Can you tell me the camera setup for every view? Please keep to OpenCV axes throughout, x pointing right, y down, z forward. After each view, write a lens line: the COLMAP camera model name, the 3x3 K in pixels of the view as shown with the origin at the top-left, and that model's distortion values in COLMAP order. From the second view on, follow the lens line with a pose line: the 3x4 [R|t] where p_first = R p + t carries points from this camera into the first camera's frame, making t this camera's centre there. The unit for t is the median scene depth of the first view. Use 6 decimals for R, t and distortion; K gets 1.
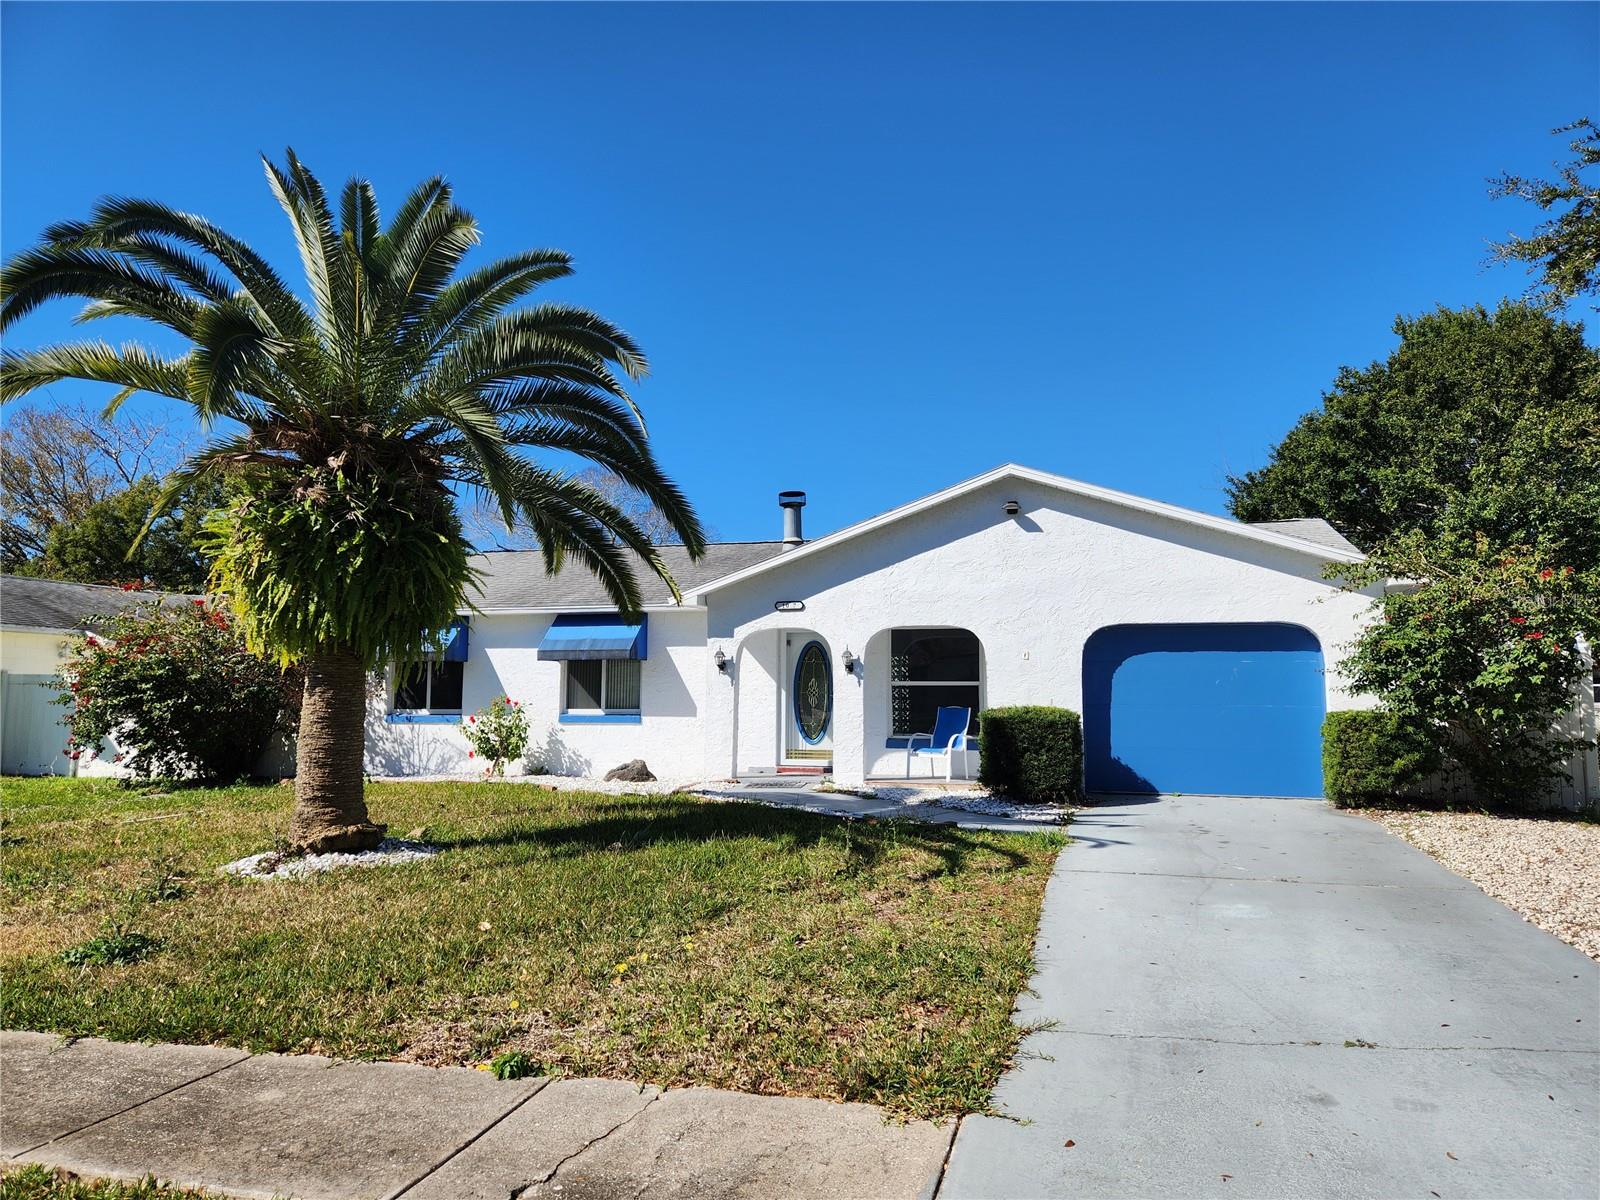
lens RADIAL K [[1081.0, 0, 802.0], [0, 1081.0, 596.2], [0, 0, 1]] dist [0.068848, -0.017290]
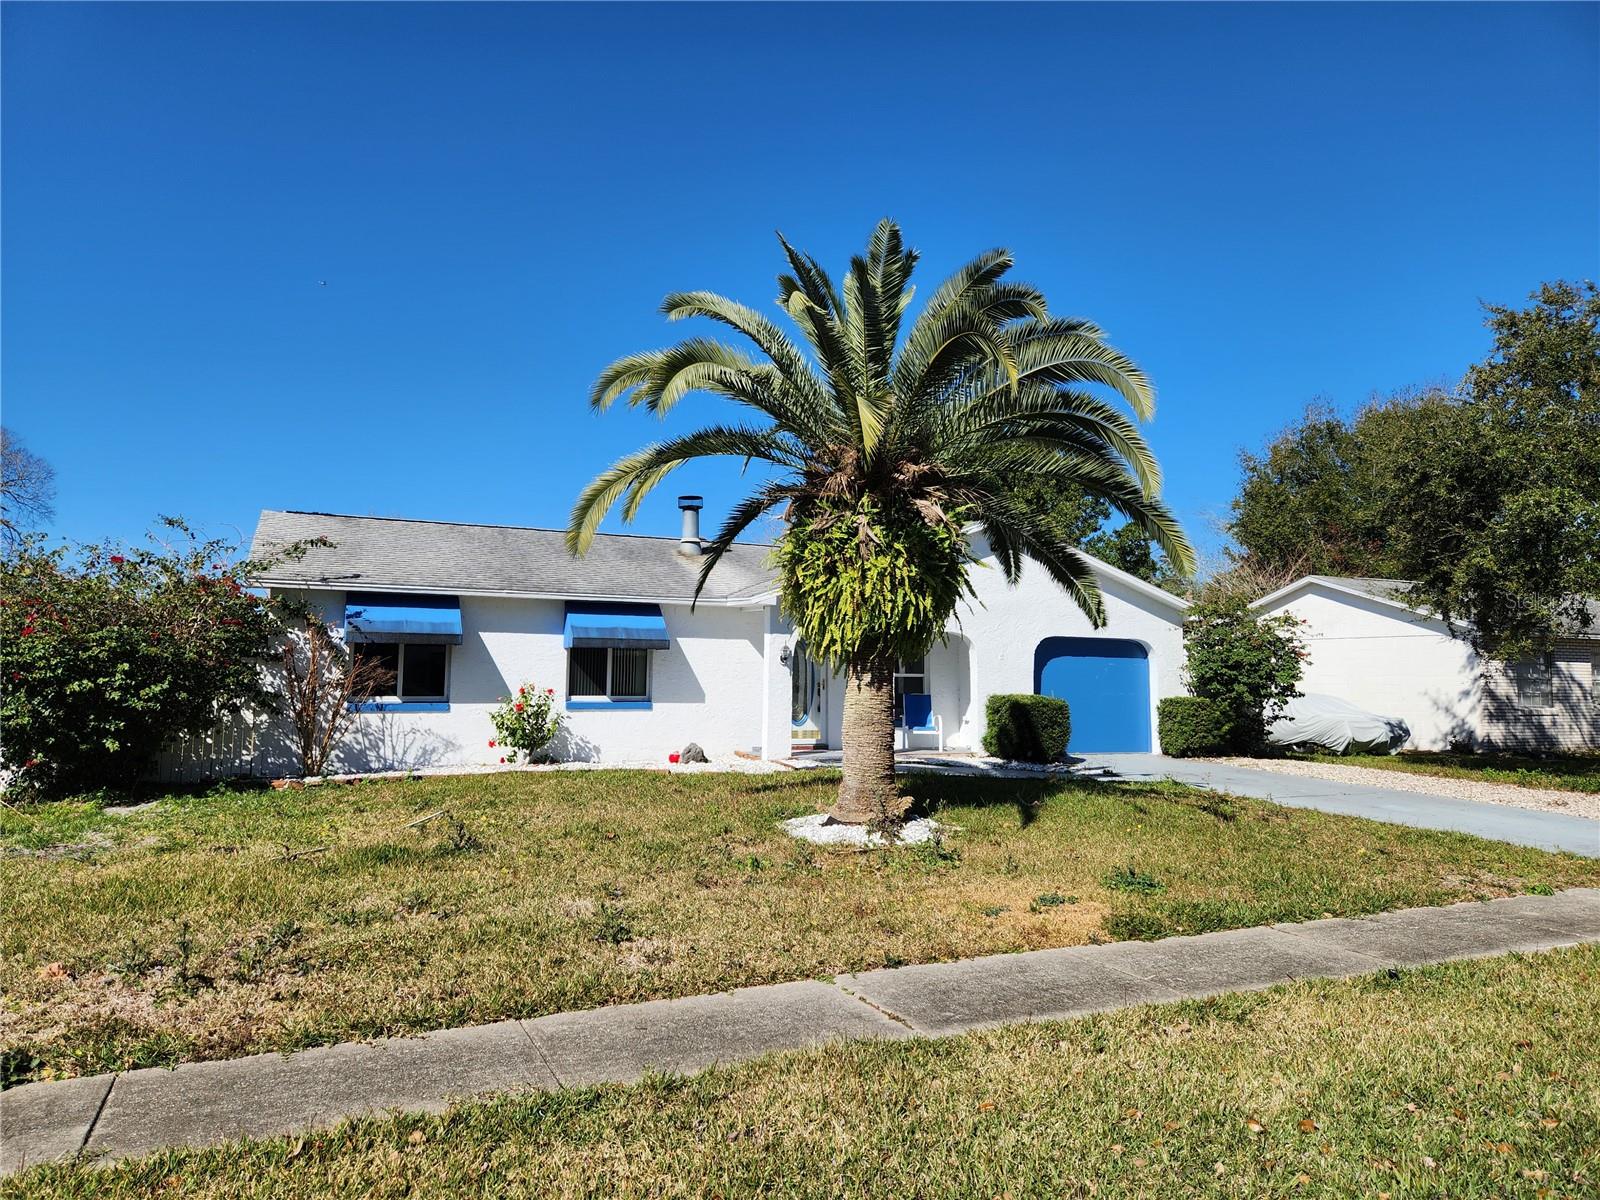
lens RADIAL K [[1081.0, 0, 802.7], [0, 1081.0, 601.1], [0, 0, 1]] dist [0.068848, -0.017290]
pose [[0.778279, 0.054356, 0.625562, -0.680518], [-0.065724, 0.997826, -0.004933, 0.008010], [-0.624470, -0.037275, 0.780159, 0.093723]]
